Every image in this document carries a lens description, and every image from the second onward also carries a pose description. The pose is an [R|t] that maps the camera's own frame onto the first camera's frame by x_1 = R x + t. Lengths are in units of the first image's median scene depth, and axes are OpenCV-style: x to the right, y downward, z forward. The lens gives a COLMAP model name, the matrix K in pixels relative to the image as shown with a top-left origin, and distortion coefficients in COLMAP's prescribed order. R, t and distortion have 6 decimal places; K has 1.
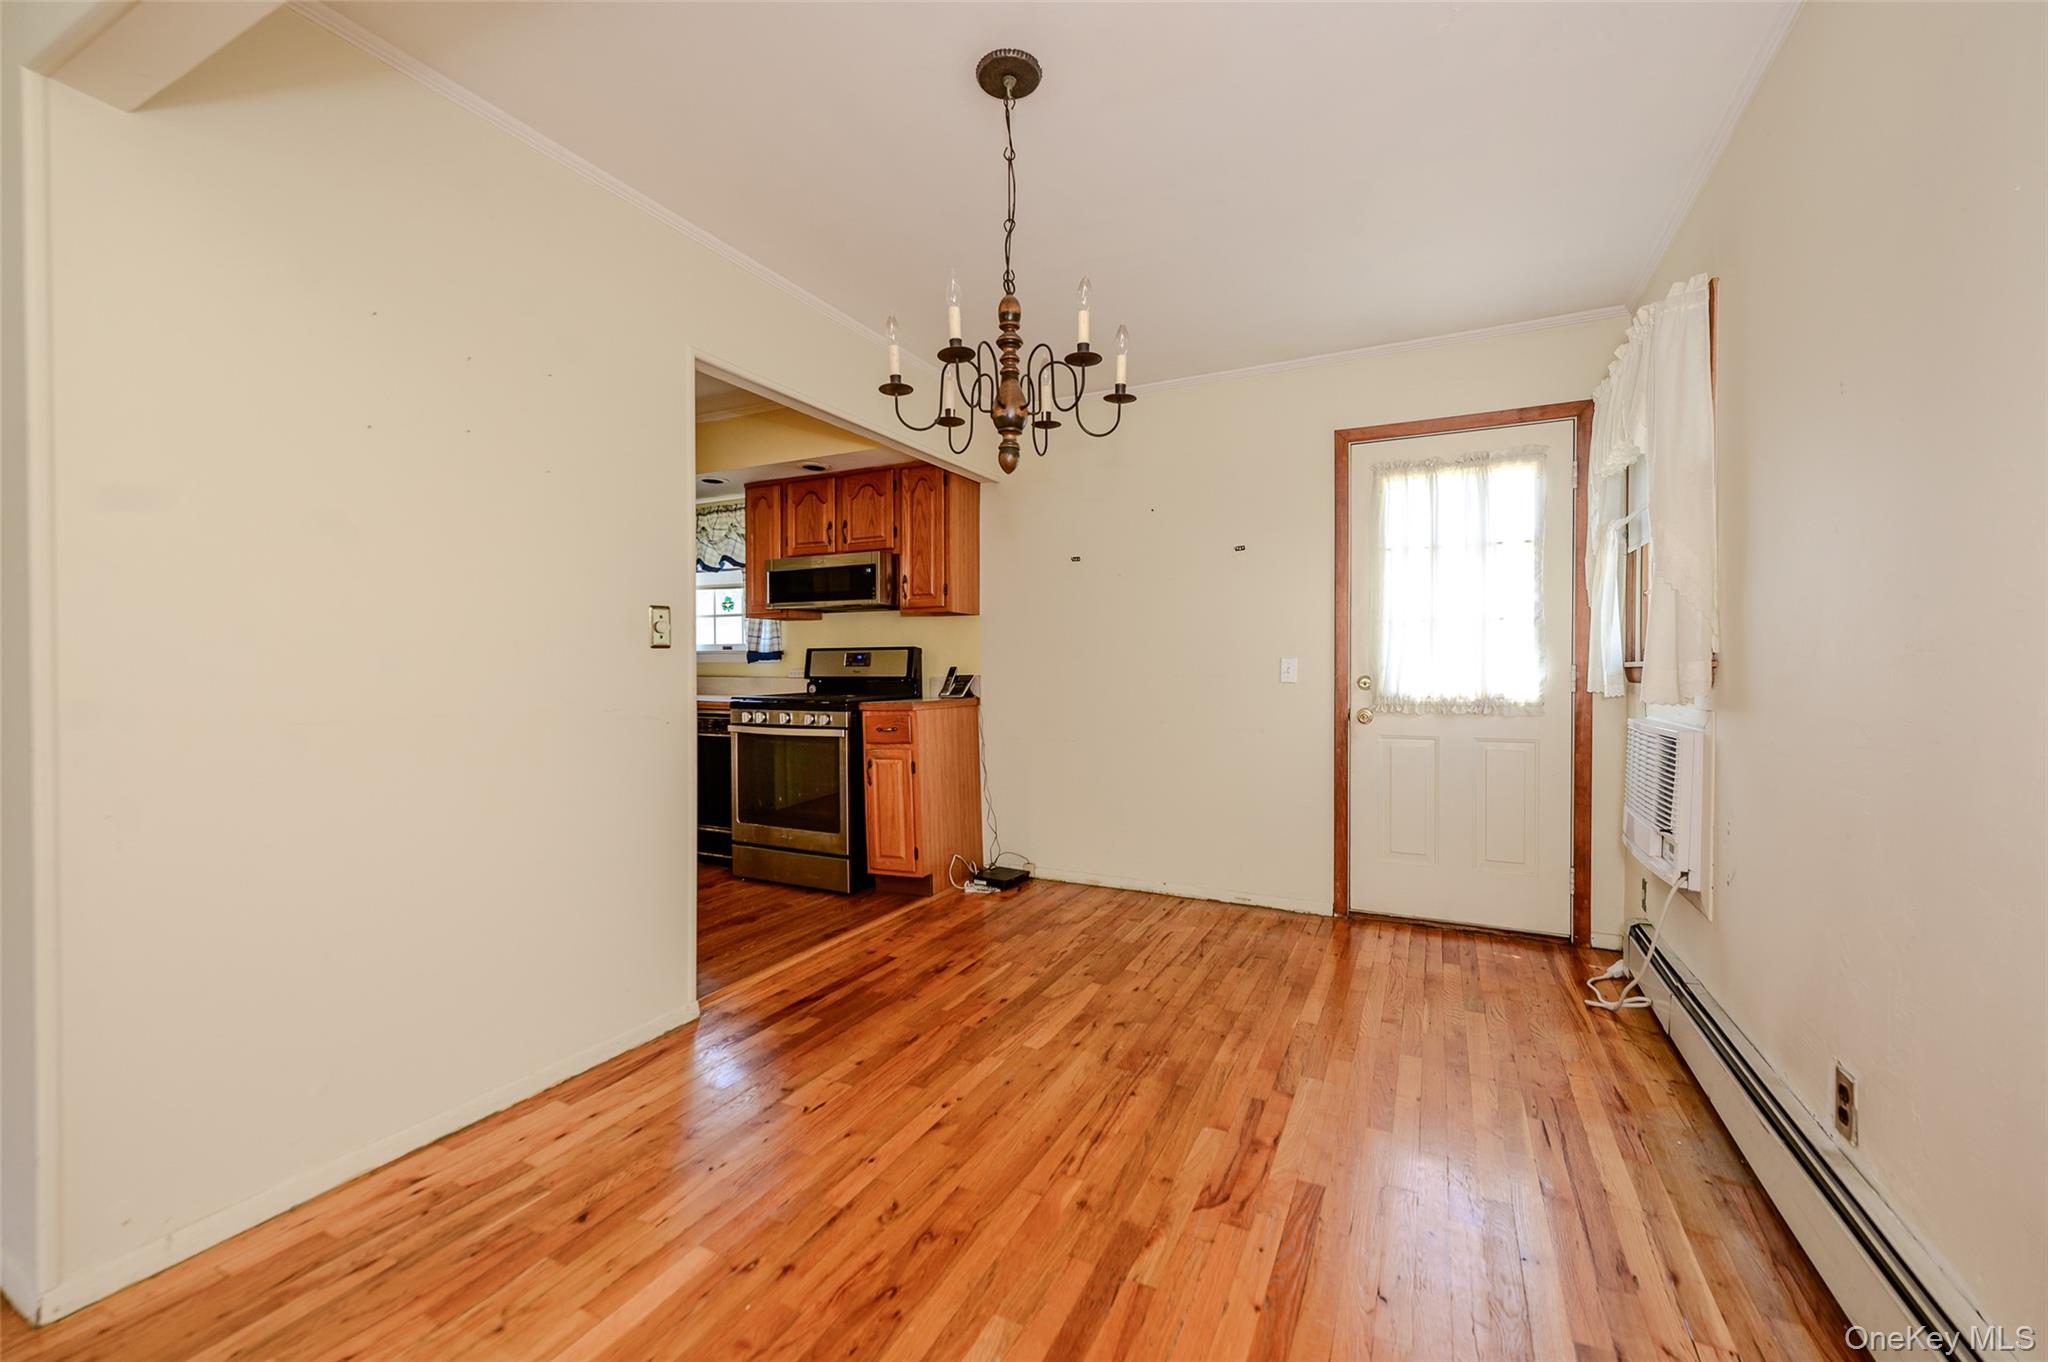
lens RADIAL K [[813.3, 0, 1032.0], [0, 813.3, 677.5], [0, 0, 1]] dist [-0.001501, 0.000370]
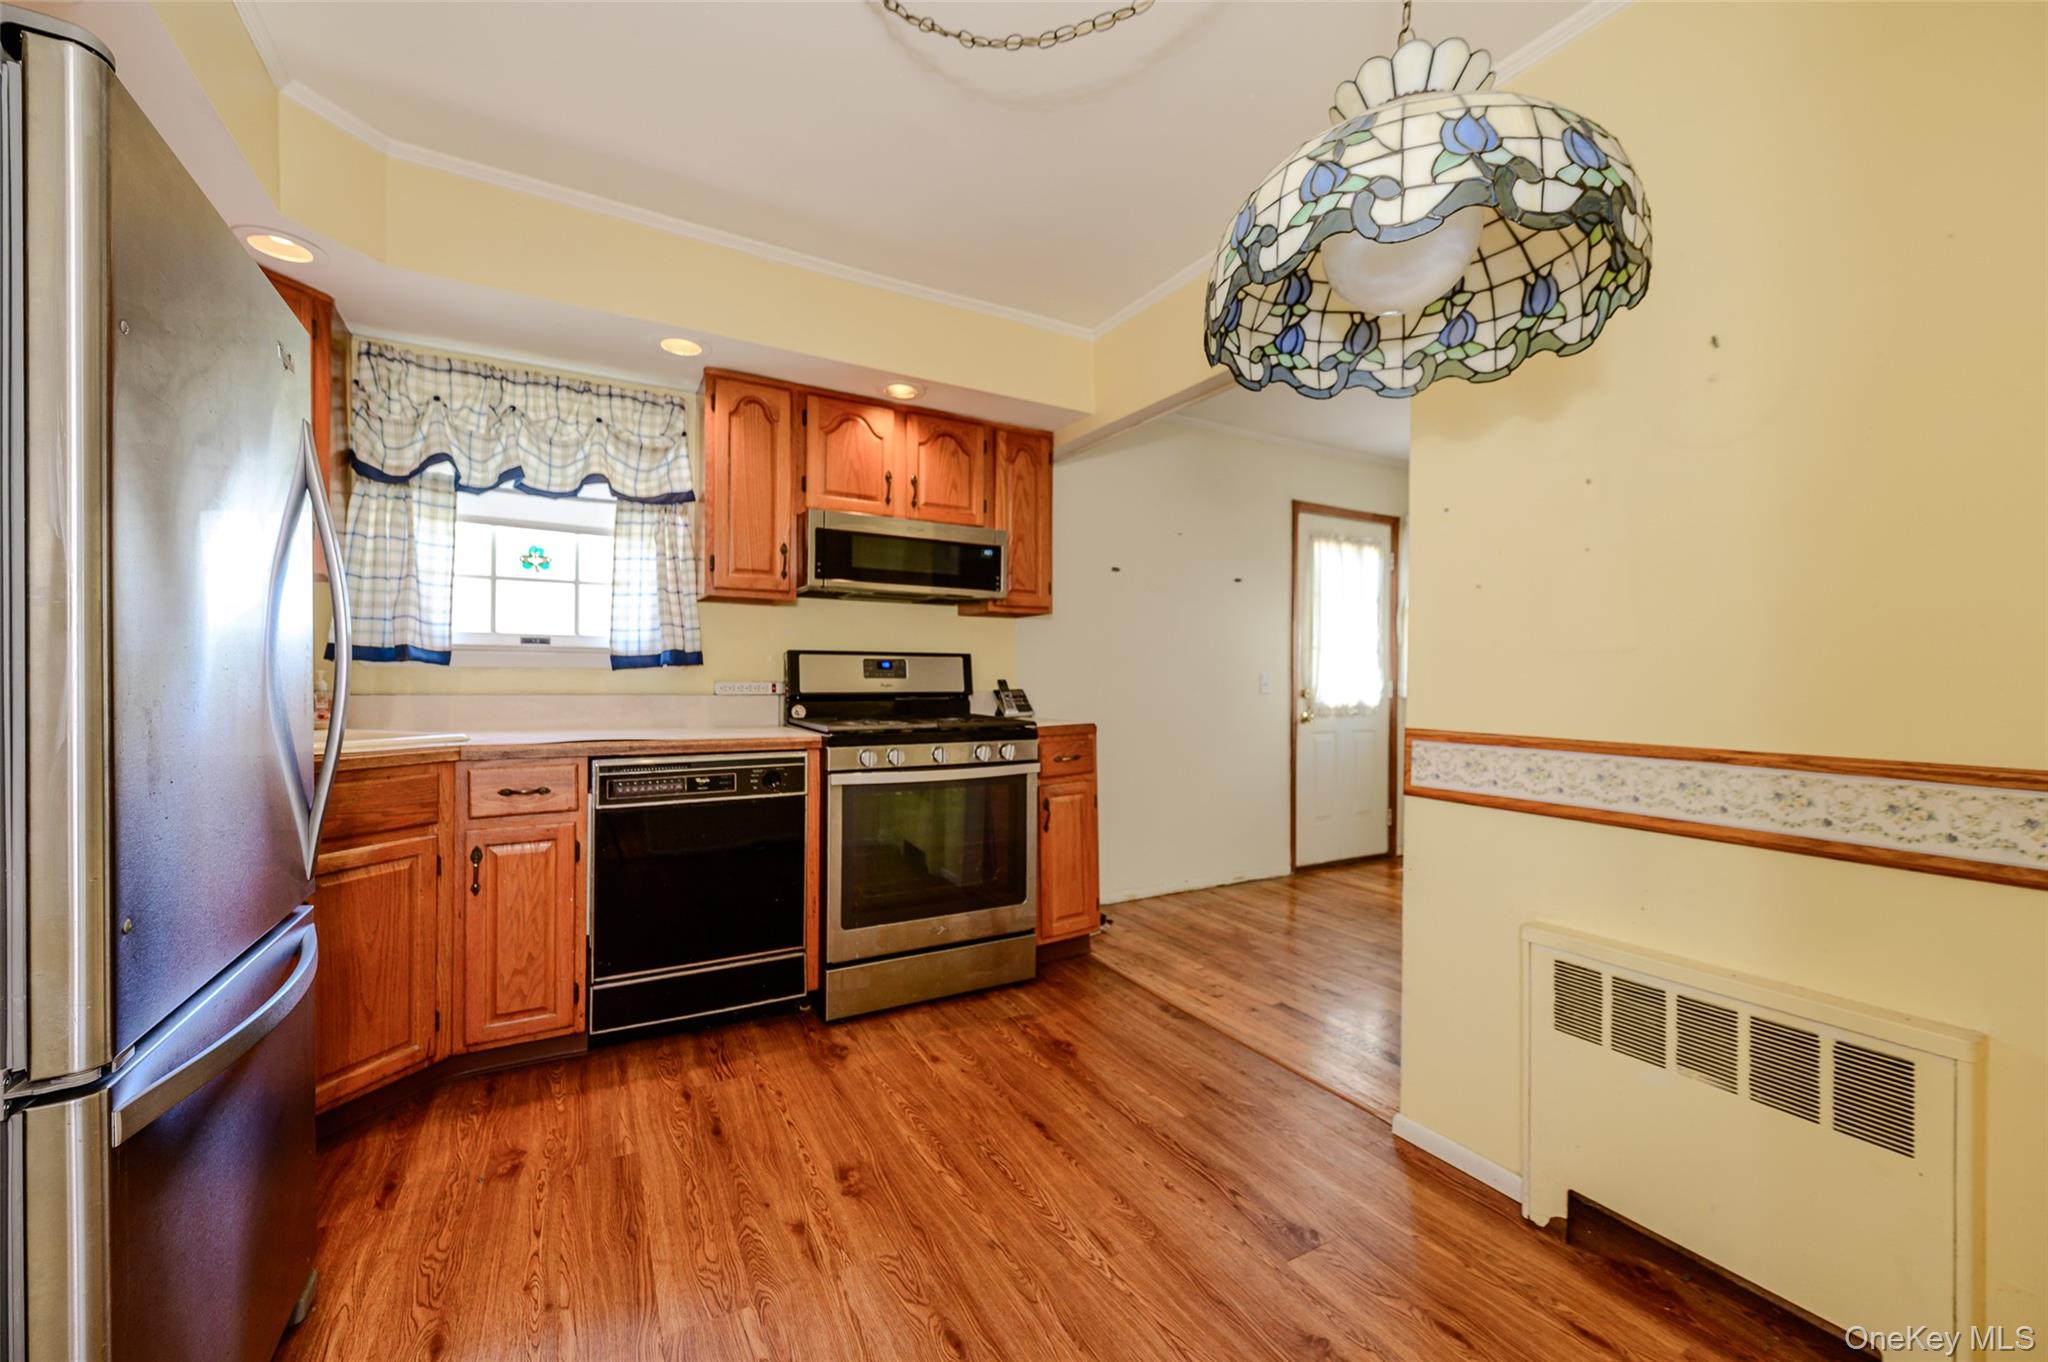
lens RADIAL K [[805.3, 0, 1024.0], [0, 805.3, 681.0], [0, 0, 1]] dist [0.001840, 0.000136]
pose [[0.563332, 0.001779, 0.826229, -0.877844], [0.002399, 0.999990, -0.003788, -0.009675], [-0.826227, 0.004116, 0.563322, 0.598938]]
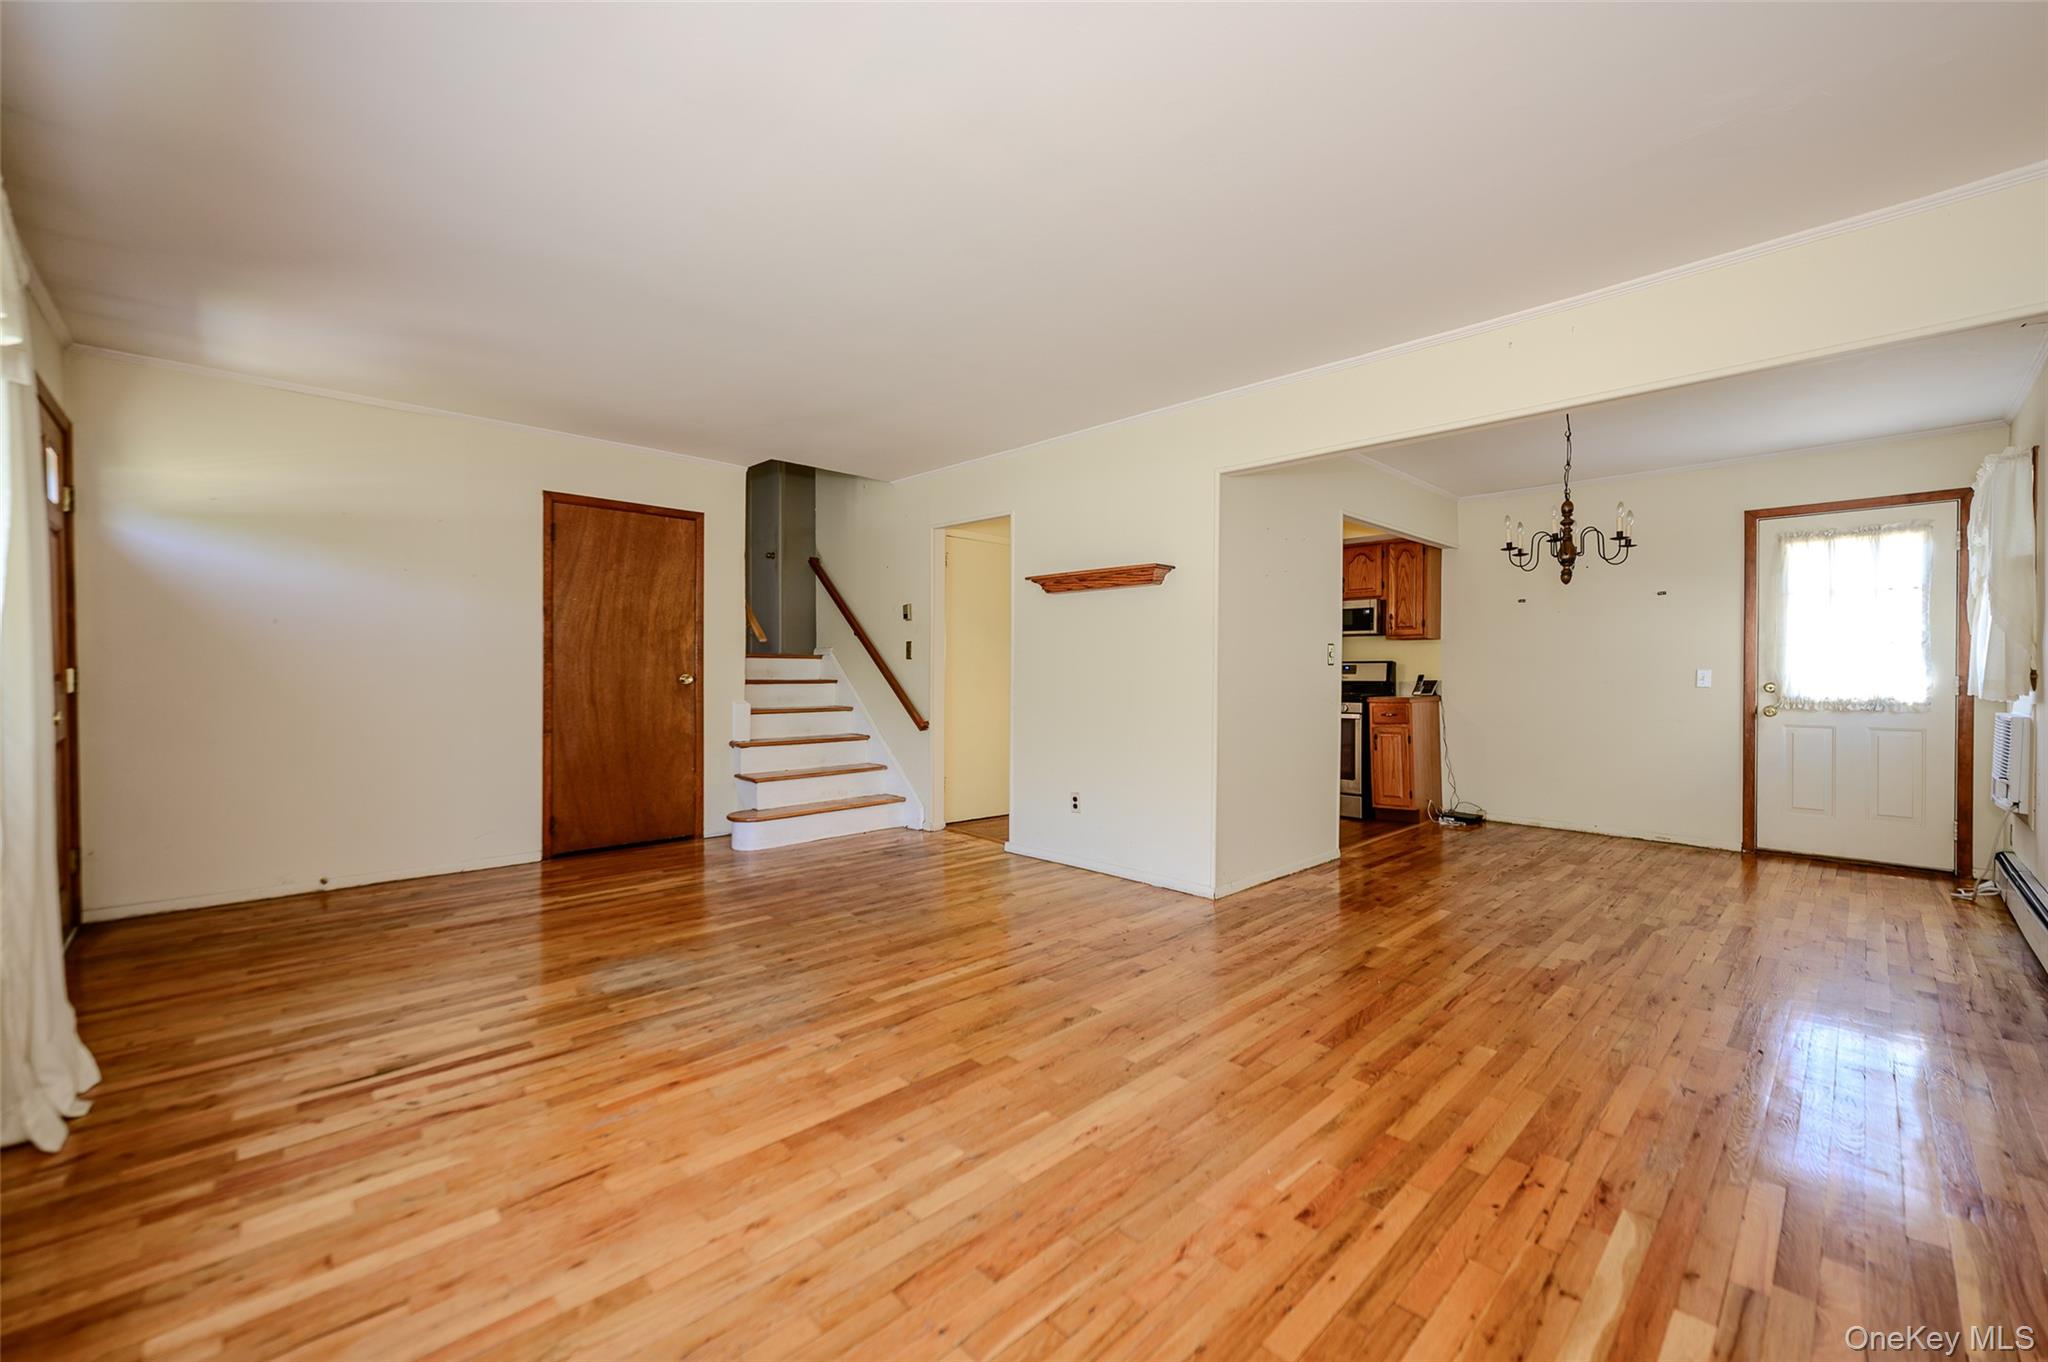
lens RADIAL K [[813.3, 0, 1032.0], [0, 813.3, 677.5], [0, 0, 1]] dist [-0.001501, 0.000370]
pose [[0.943438, 0.006802, -0.331479, -0.315142], [-0.009255, 0.999940, -0.005822, 0.008097], [0.331420, 0.008560, 0.943444, -0.717597]]
